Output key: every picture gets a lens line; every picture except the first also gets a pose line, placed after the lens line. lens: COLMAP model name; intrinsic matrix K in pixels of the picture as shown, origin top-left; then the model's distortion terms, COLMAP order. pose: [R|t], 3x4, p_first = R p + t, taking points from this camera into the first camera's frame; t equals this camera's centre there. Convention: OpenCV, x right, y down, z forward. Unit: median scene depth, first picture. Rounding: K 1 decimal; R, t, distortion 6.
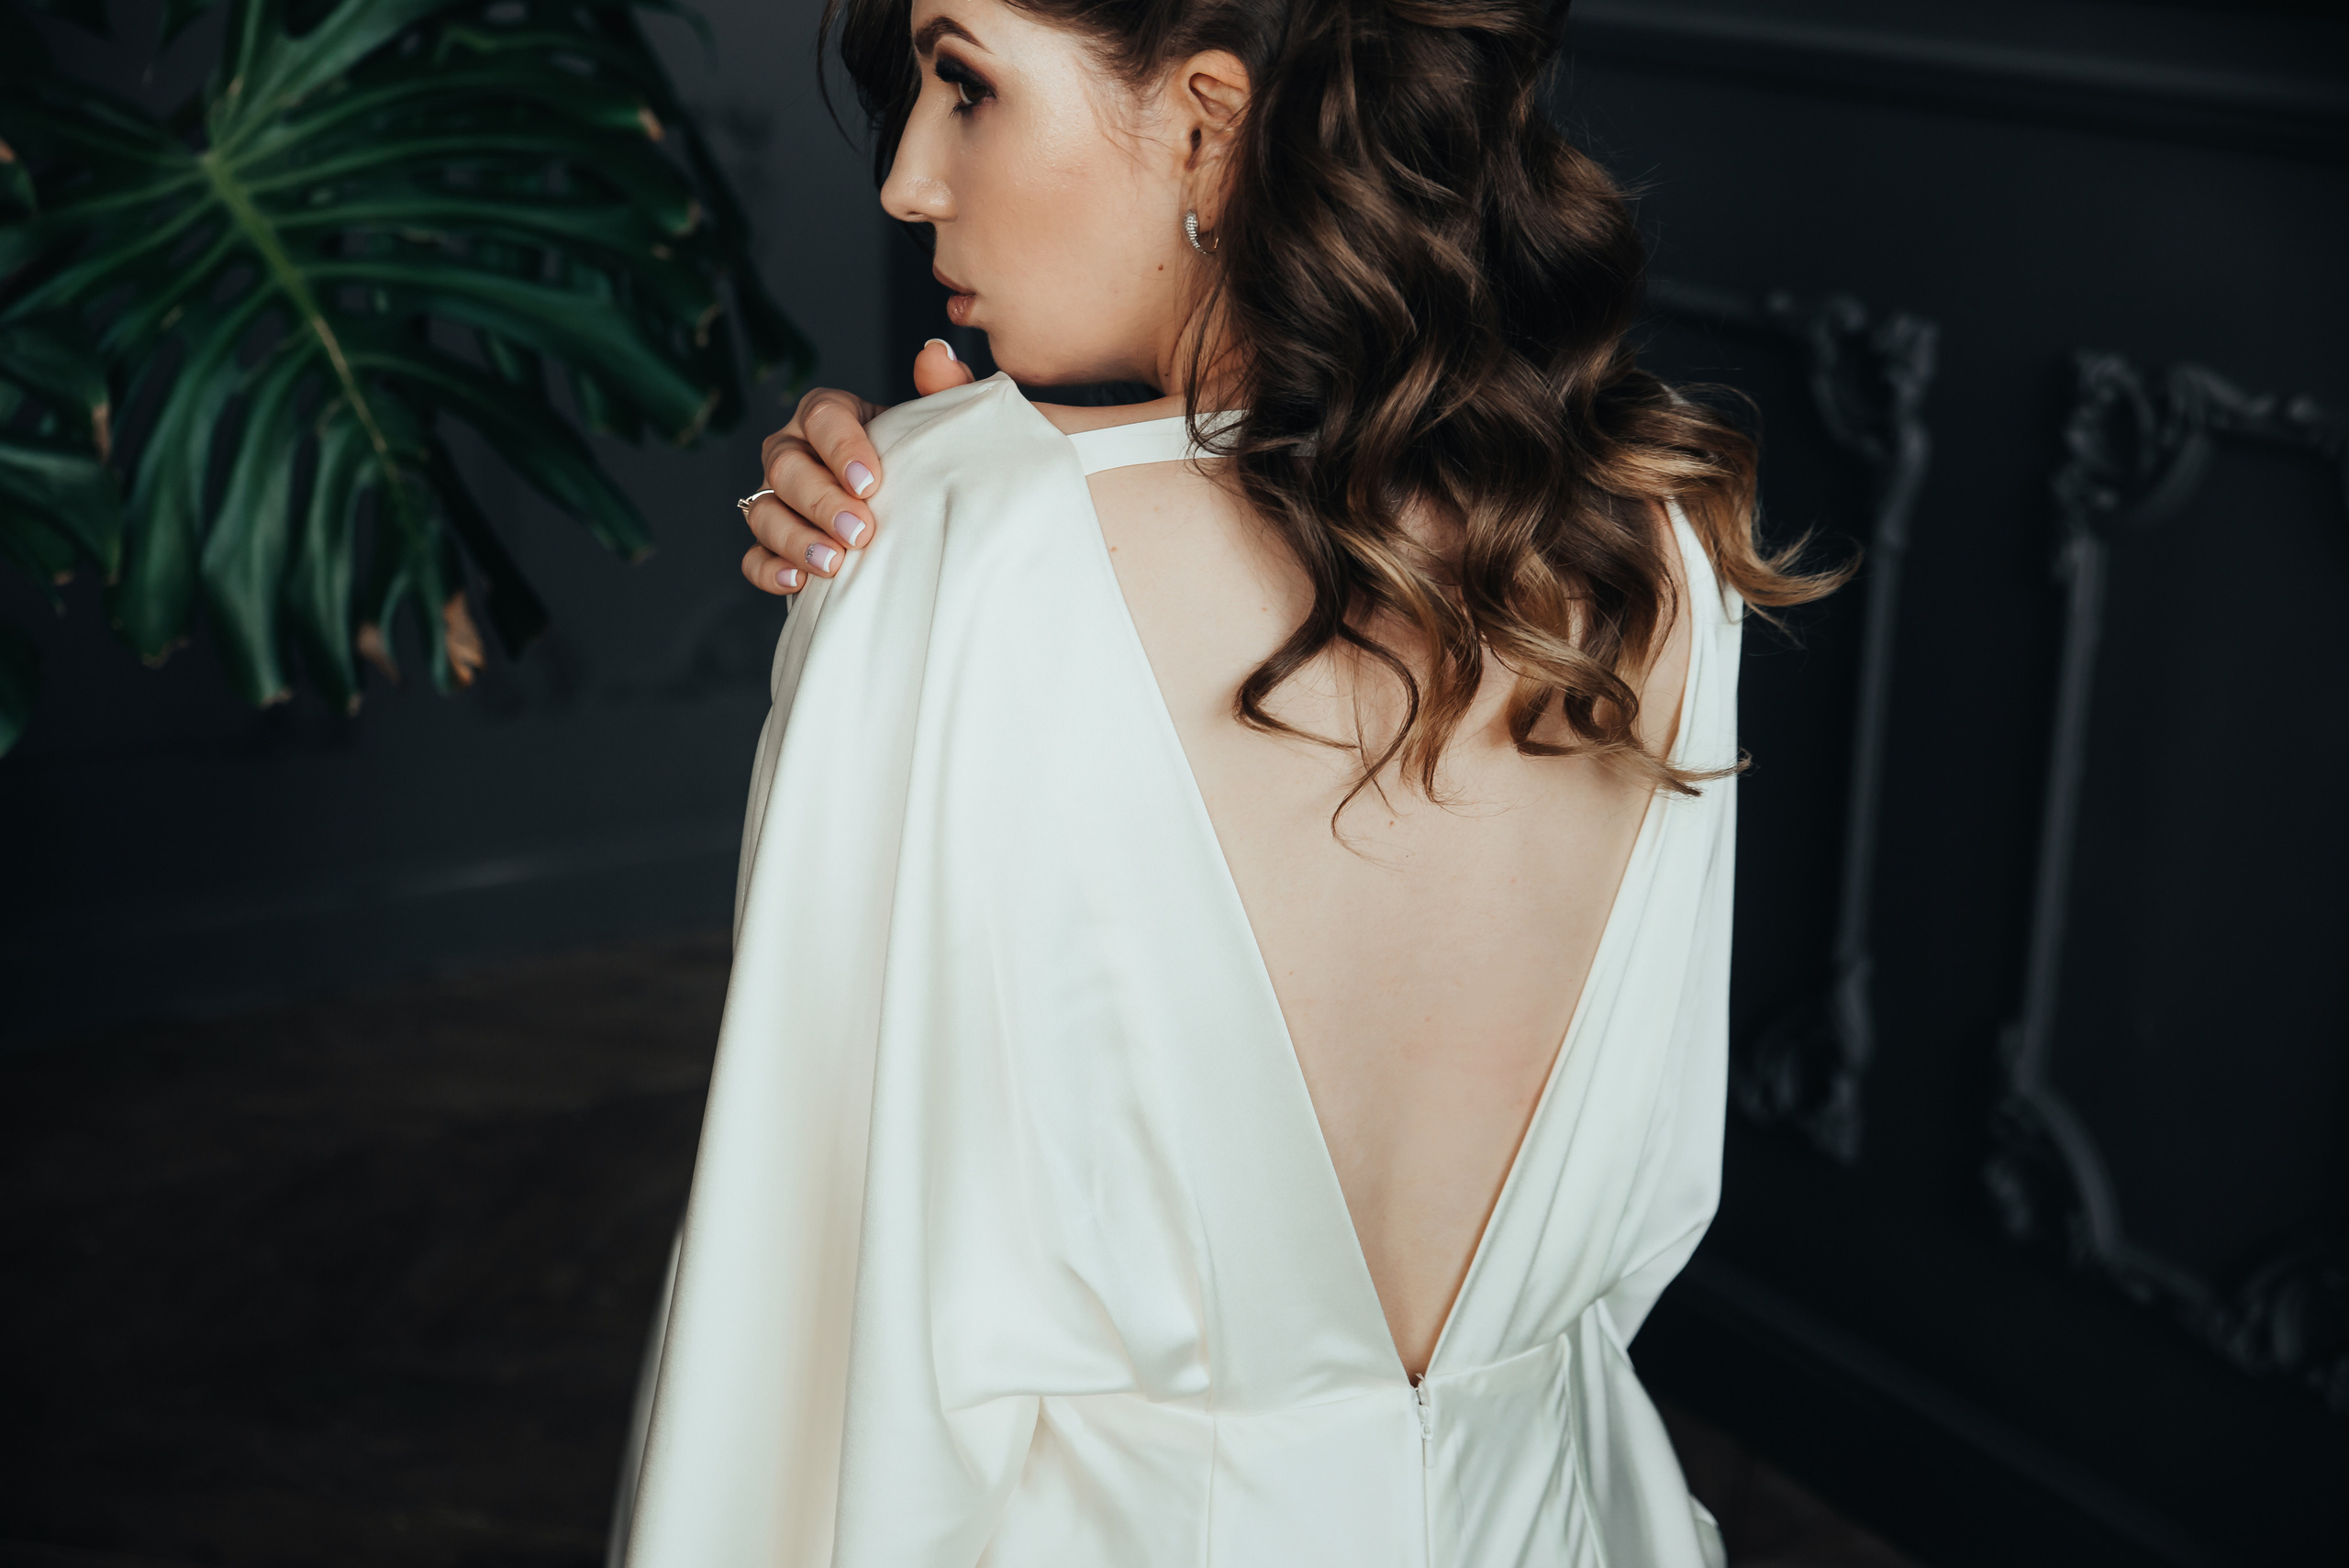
lens RADIAL K [[3359.9, 0, 1159.6], [0, 3359.9, 783.3], [0, 0, 1]] dist [0.068311, 0.101222]
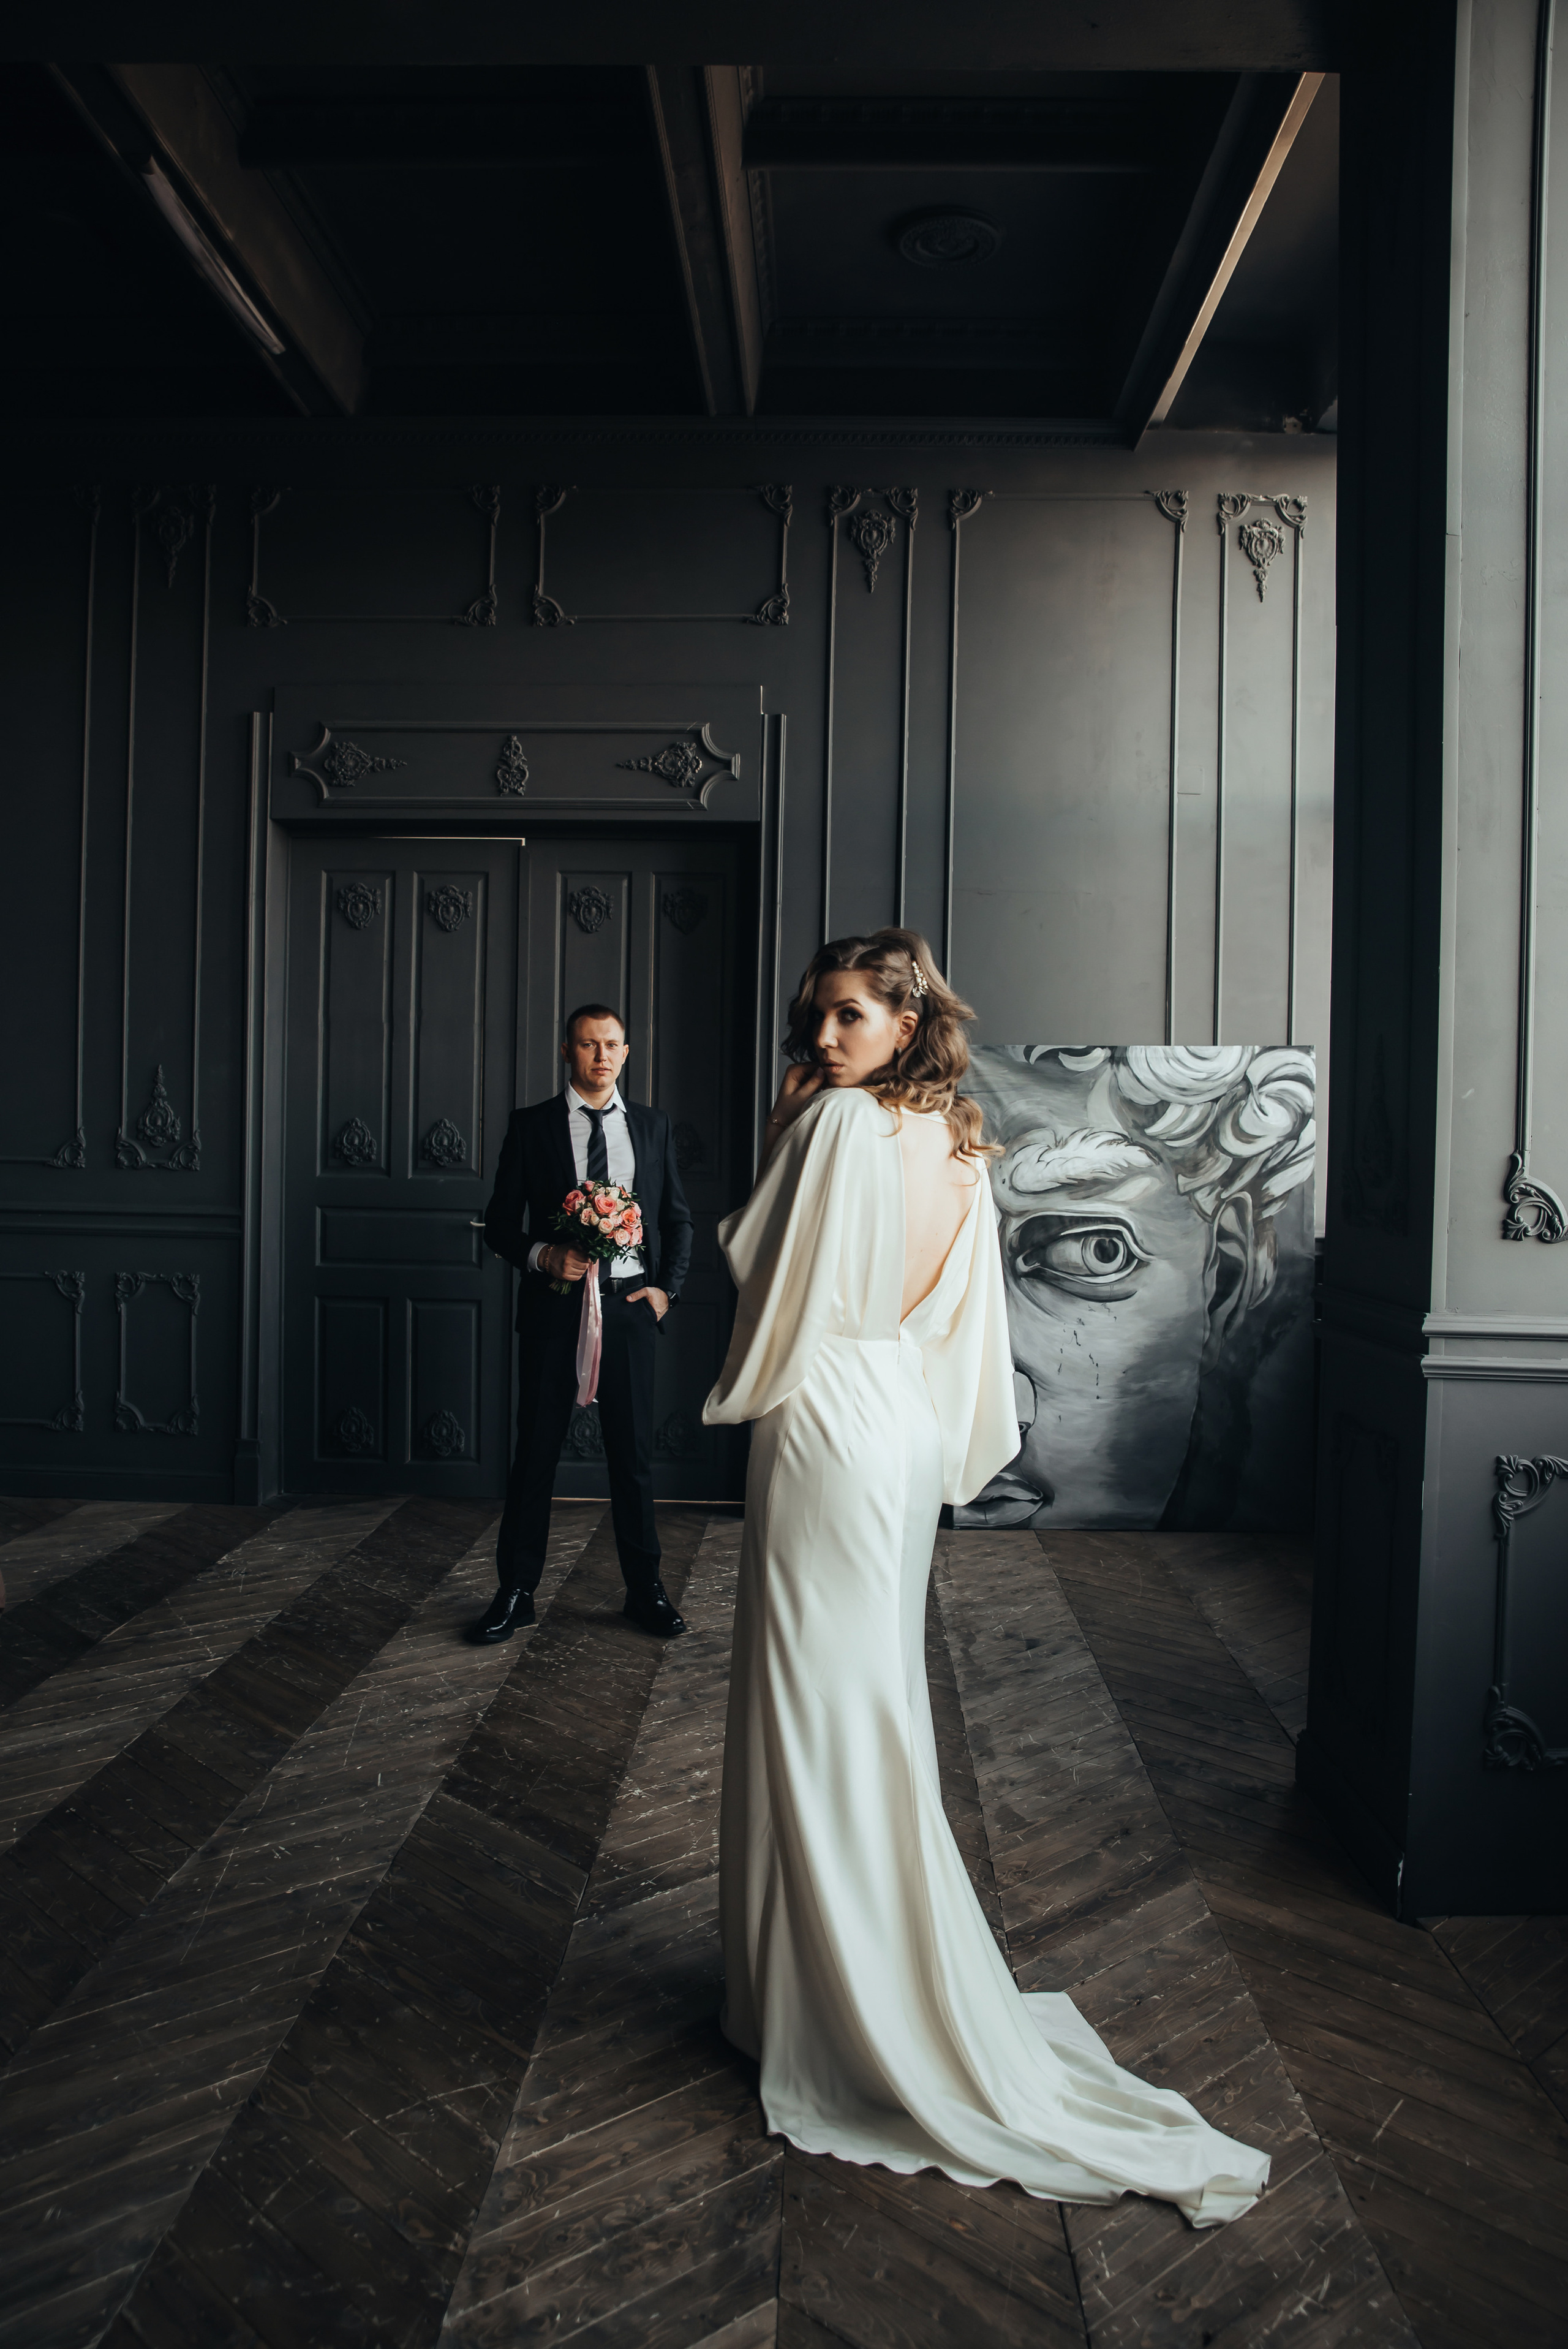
lens RADIAL K [[1746.8, 0, 795.7], [0, 1746.8, 1190.4], [0, 0, 1]] dist [-0.109646, 0.007391]
pose [[0.539762, -0.040505, 0.840843, -1.746837], [0.238068, 0.965412, -0.106317, 0.366050], [-0.807453, 0.257563, 0.530735, -1.736488]]
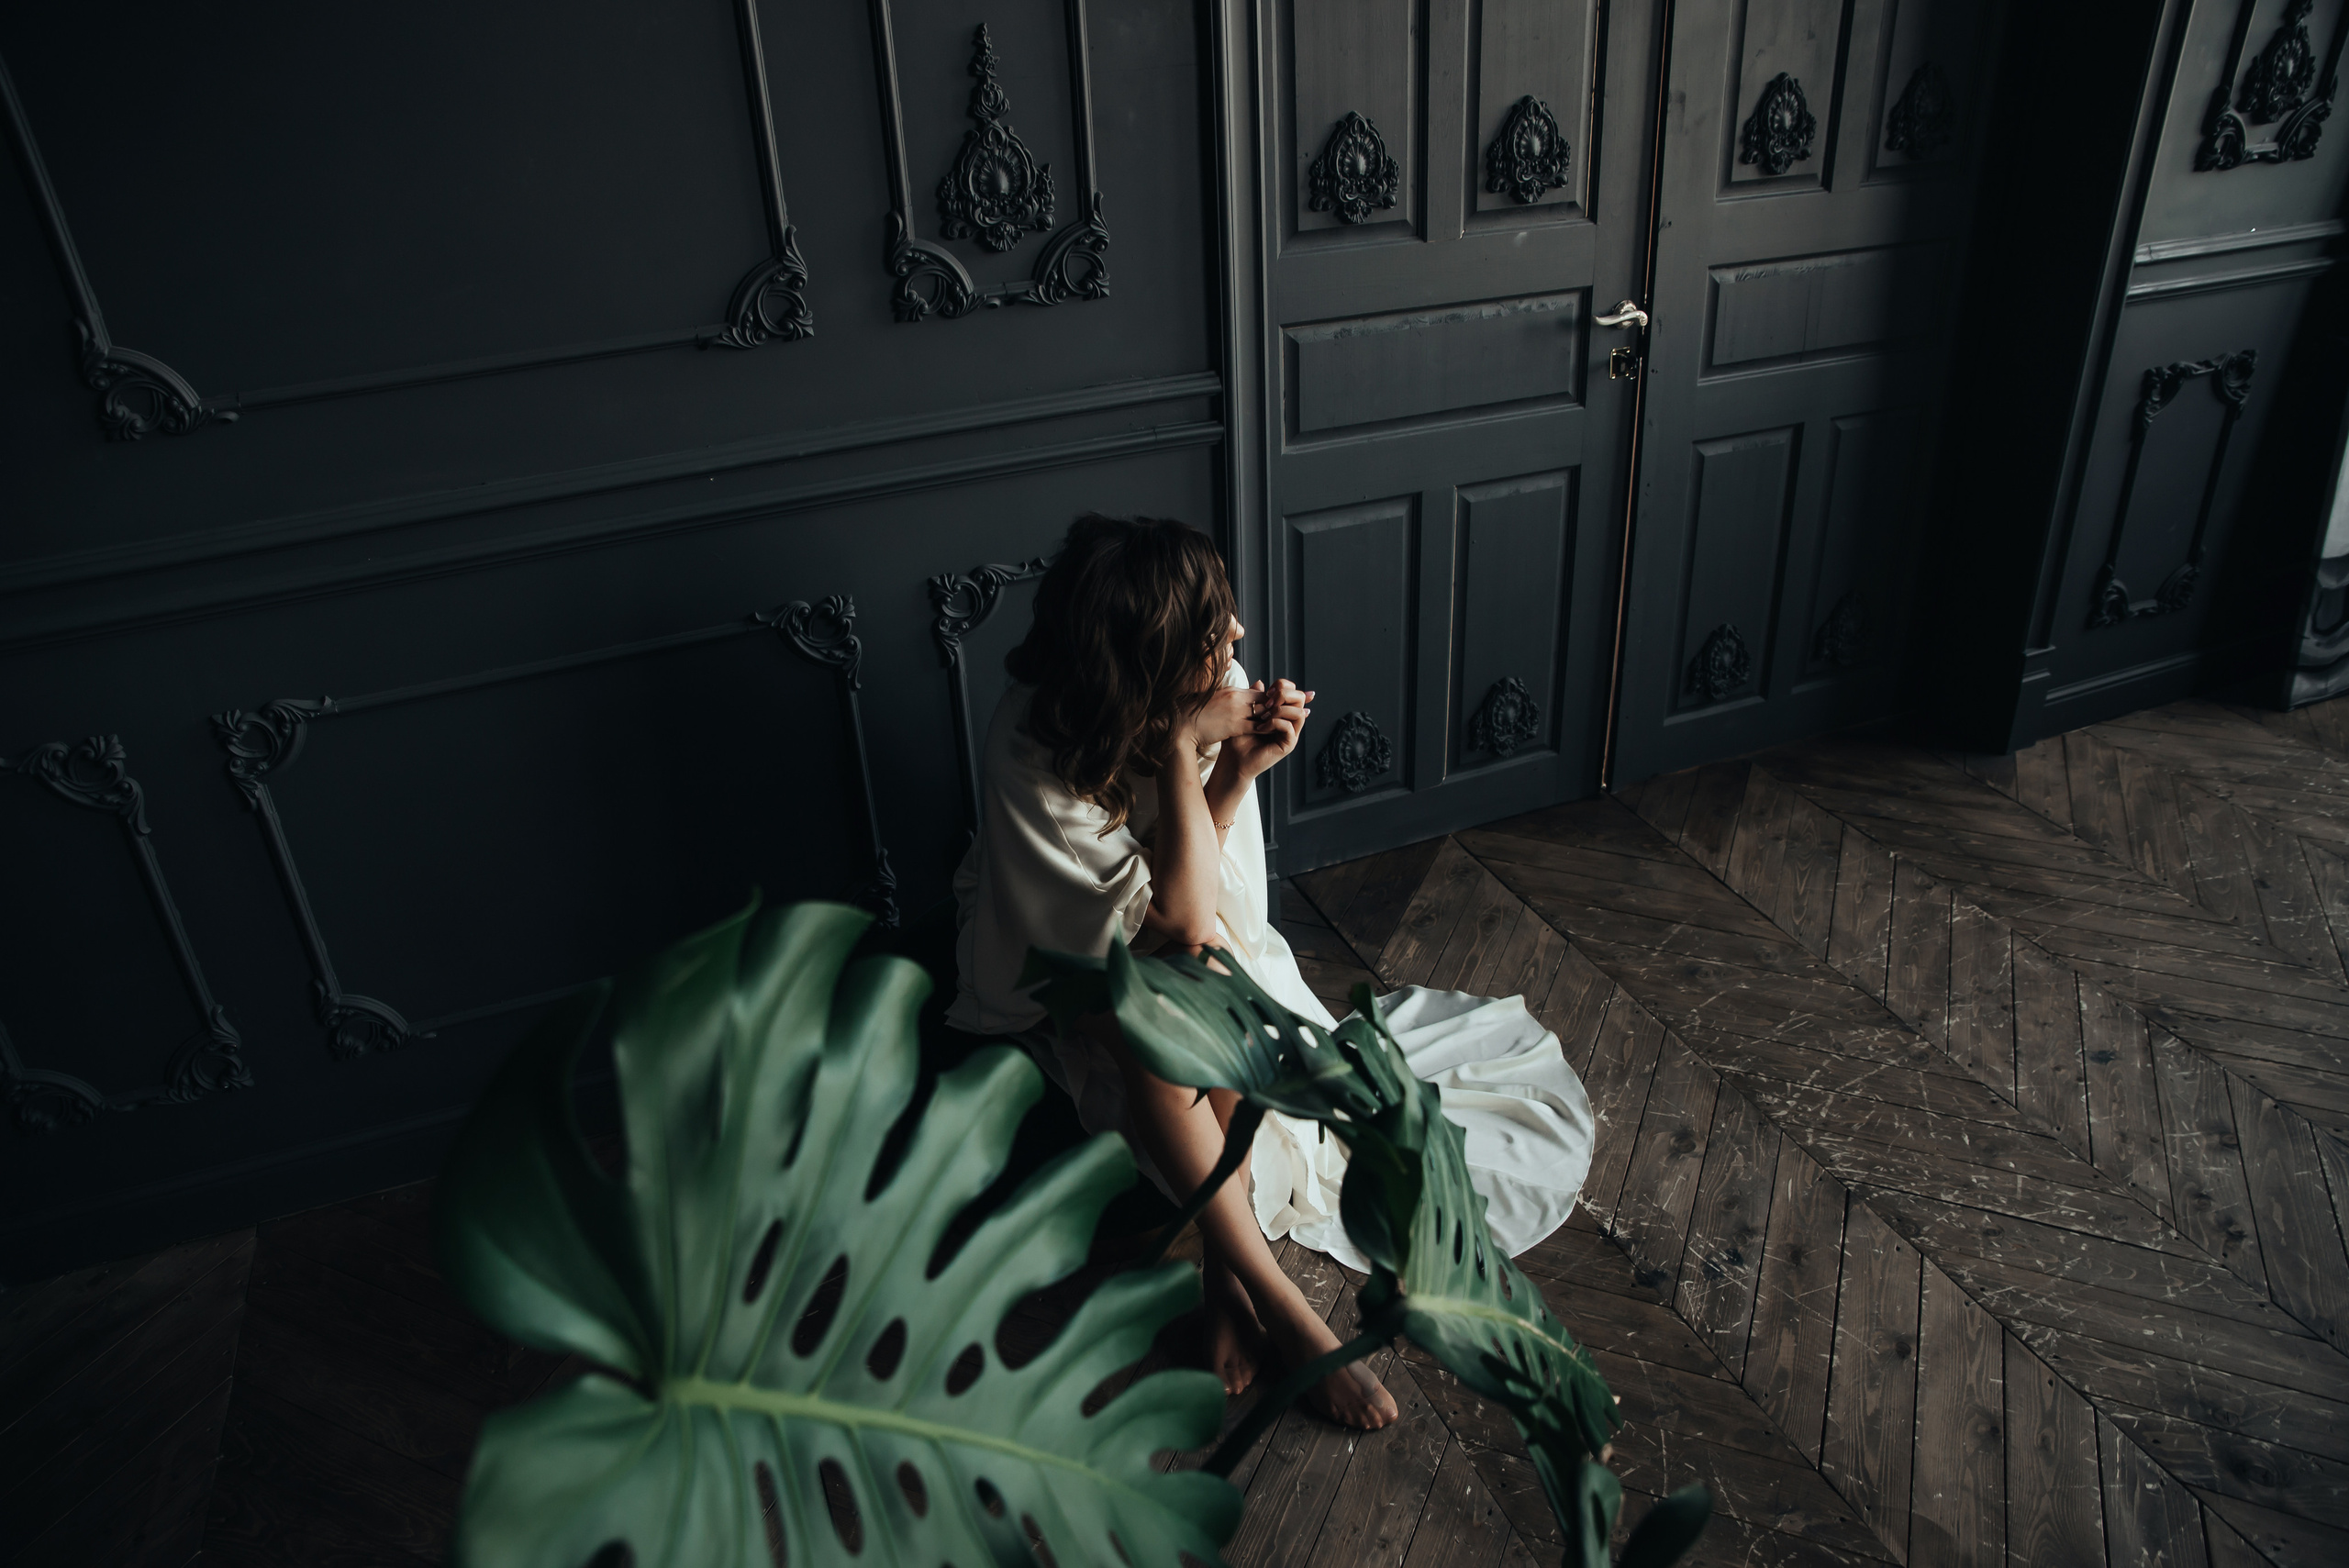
lens RADIAL K [[1610.6, 0, 1165.5], [0, 1610.6, 791.3], [0, 0, 1]] dist [-0.140653, 0.099632]
pose [[0.180922, -0.500823, 0.846430, -0.811298], [0.338999, 0.839647, 0.424350, -0.464521], [-0.923226, 0.210165, 0.321689, 0.542280]]
